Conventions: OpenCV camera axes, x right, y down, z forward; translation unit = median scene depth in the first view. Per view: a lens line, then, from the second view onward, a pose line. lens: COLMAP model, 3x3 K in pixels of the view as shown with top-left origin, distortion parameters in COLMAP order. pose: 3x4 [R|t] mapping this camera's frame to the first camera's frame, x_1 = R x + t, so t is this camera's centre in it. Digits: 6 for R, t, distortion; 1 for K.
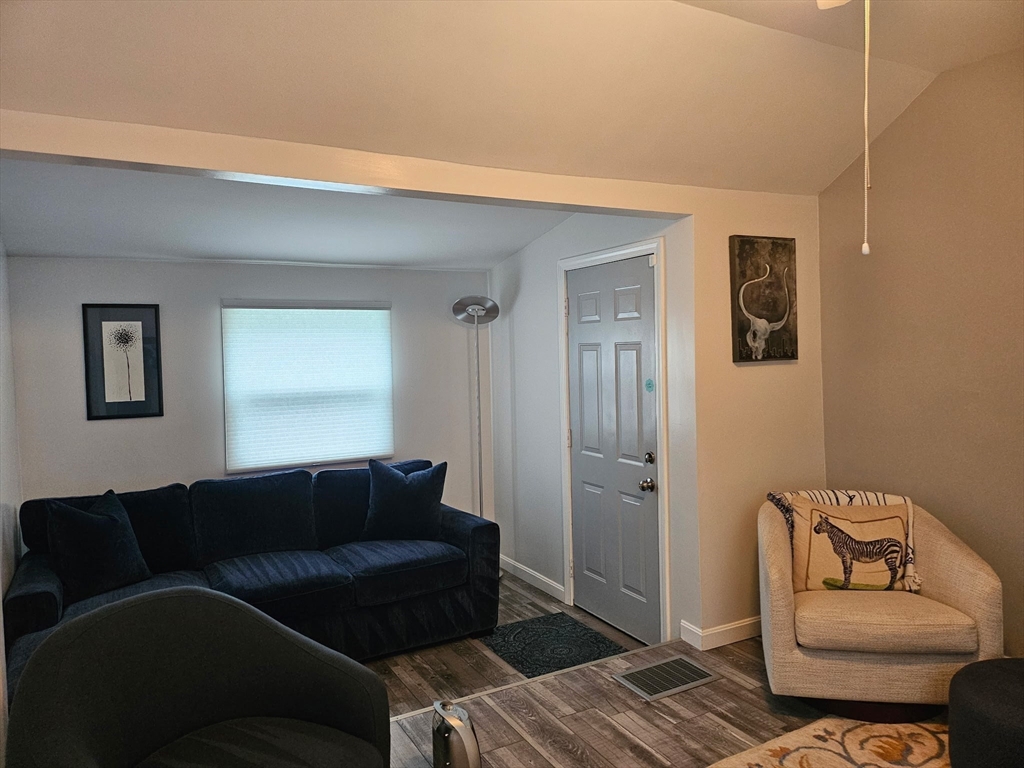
lens RADIAL K [[726.2, 0, 513.6], [0, 726.2, 376.9], [0, 0, 1]] dist [0.097358, -0.100890]
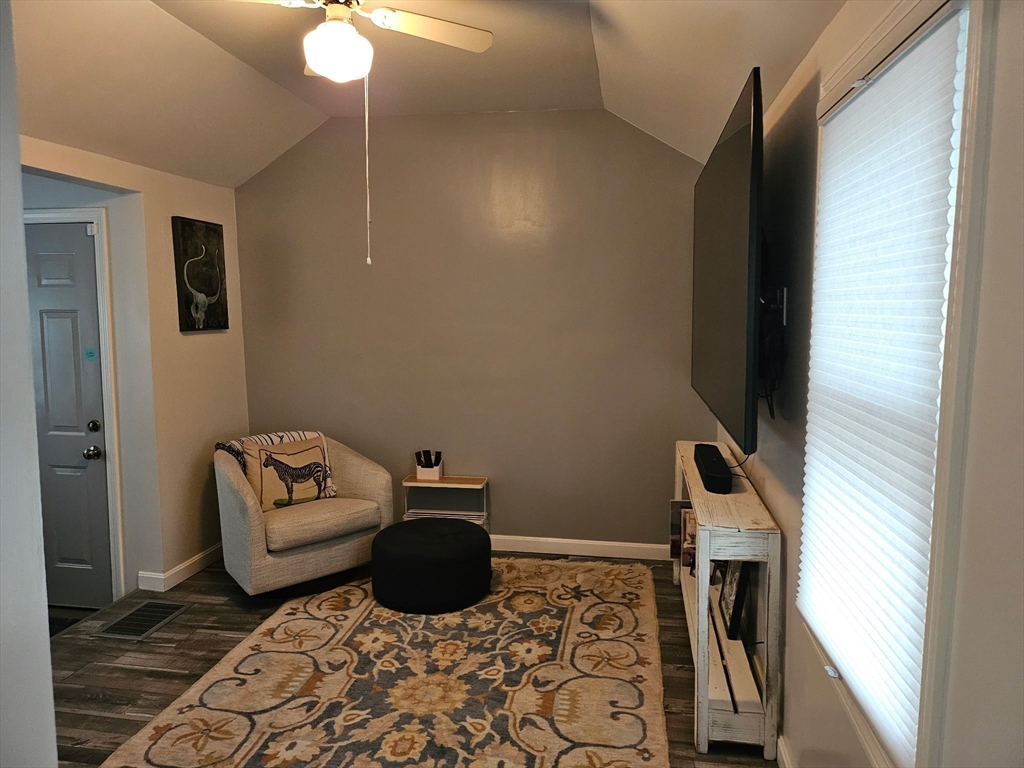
lens RADIAL K [[777.8, 0, 511.4], [0, 777.8, 368.6], [0, 0, 1]] dist [0.061170, -0.001481]
pose [[0.612628, -0.040237, 0.789346, -0.376059], [0.015090, 0.999117, 0.039219, -0.002596], [-0.790227, -0.012116, 0.612694, -0.147426]]
